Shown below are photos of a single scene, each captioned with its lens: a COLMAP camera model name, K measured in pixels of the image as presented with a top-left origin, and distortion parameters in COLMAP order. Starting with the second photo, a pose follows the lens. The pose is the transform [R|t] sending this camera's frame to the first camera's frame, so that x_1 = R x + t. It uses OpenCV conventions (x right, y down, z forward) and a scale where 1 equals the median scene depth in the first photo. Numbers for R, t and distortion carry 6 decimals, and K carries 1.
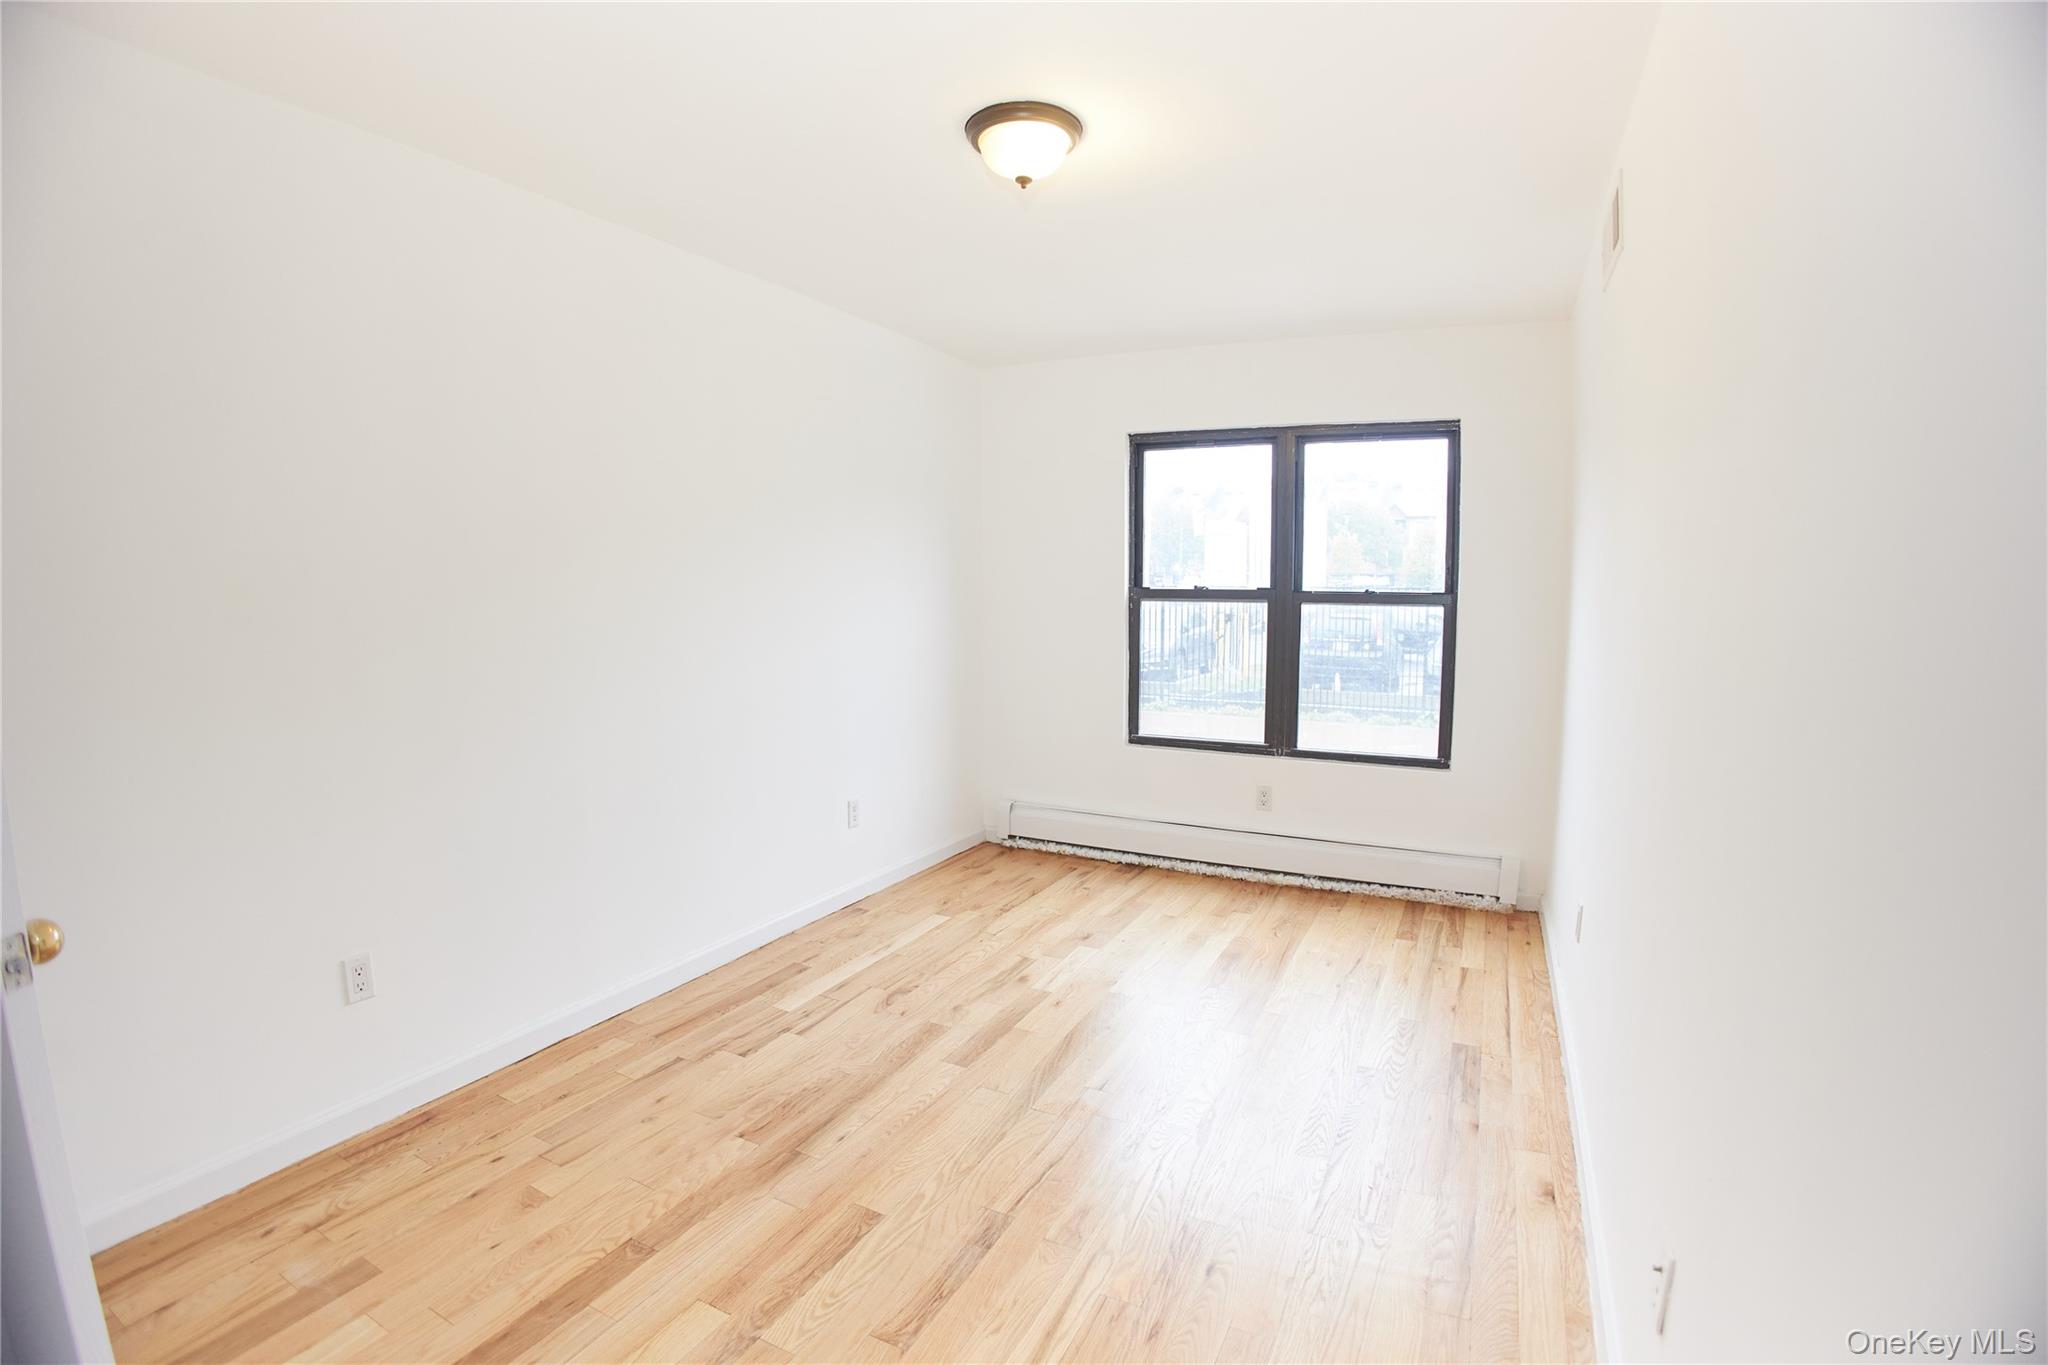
lens RADIAL K [[1006.4, 0, 1033.3], [0, 1006.4, 676.6], [0, 0, 1]] dist [-0.127655, 0.028773]
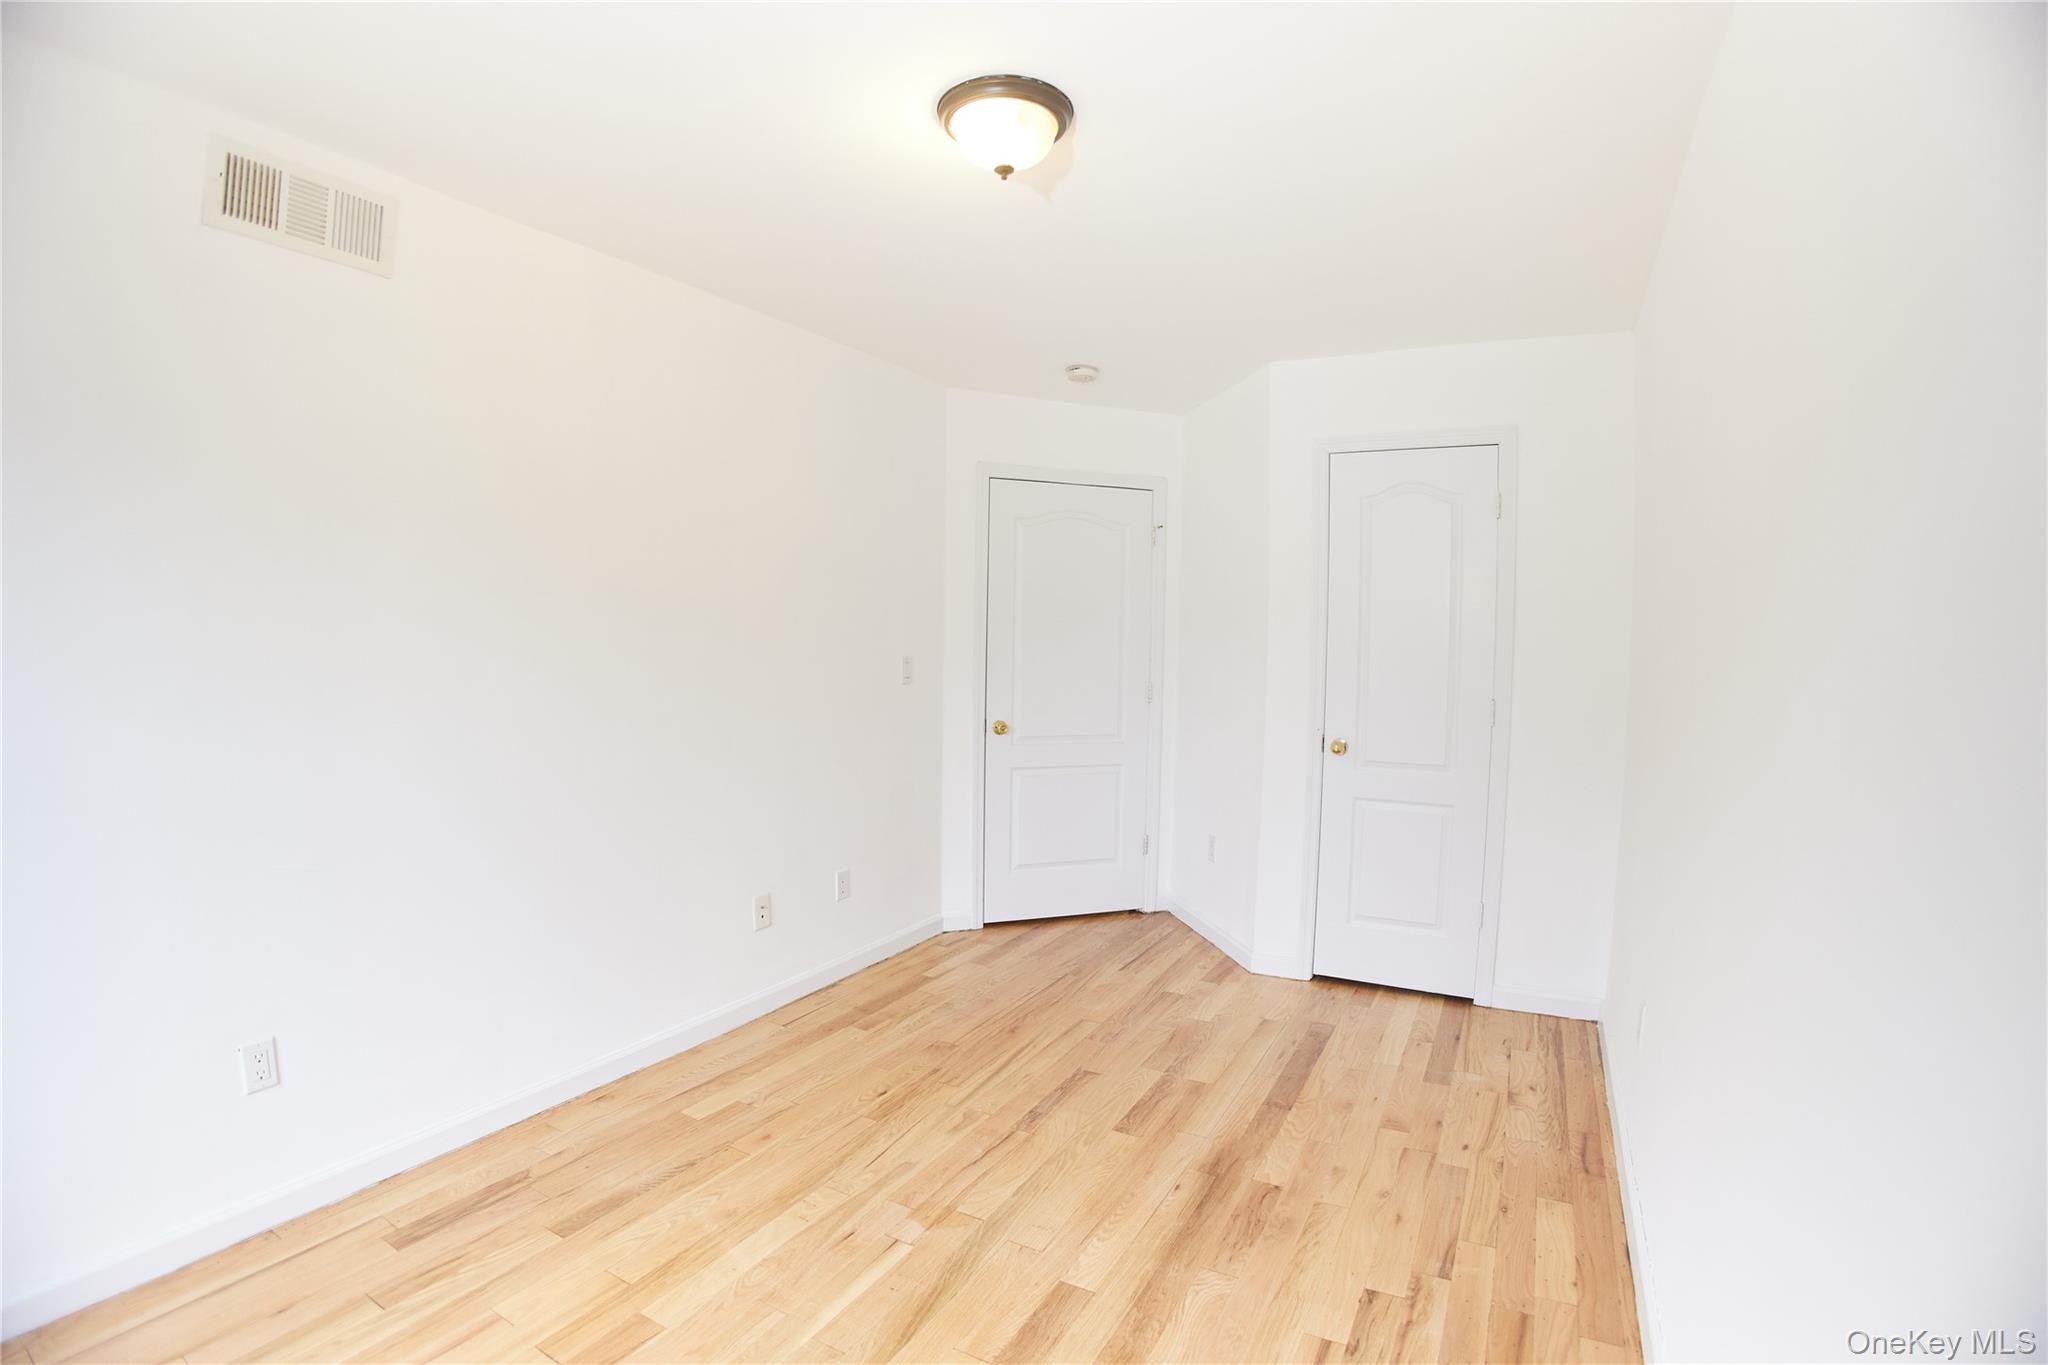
lens RADIAL K [[1006.4, 0, 1033.3], [0, 1006.4, 676.6], [0, 0, 1]] dist [-0.127655, 0.028773]
pose [[-0.998939, -0.018072, 0.042351, -0.085300], [-0.012354, 0.991227, 0.131589, -0.189287], [-0.044357, 0.130926, -0.990399, 2.034287]]
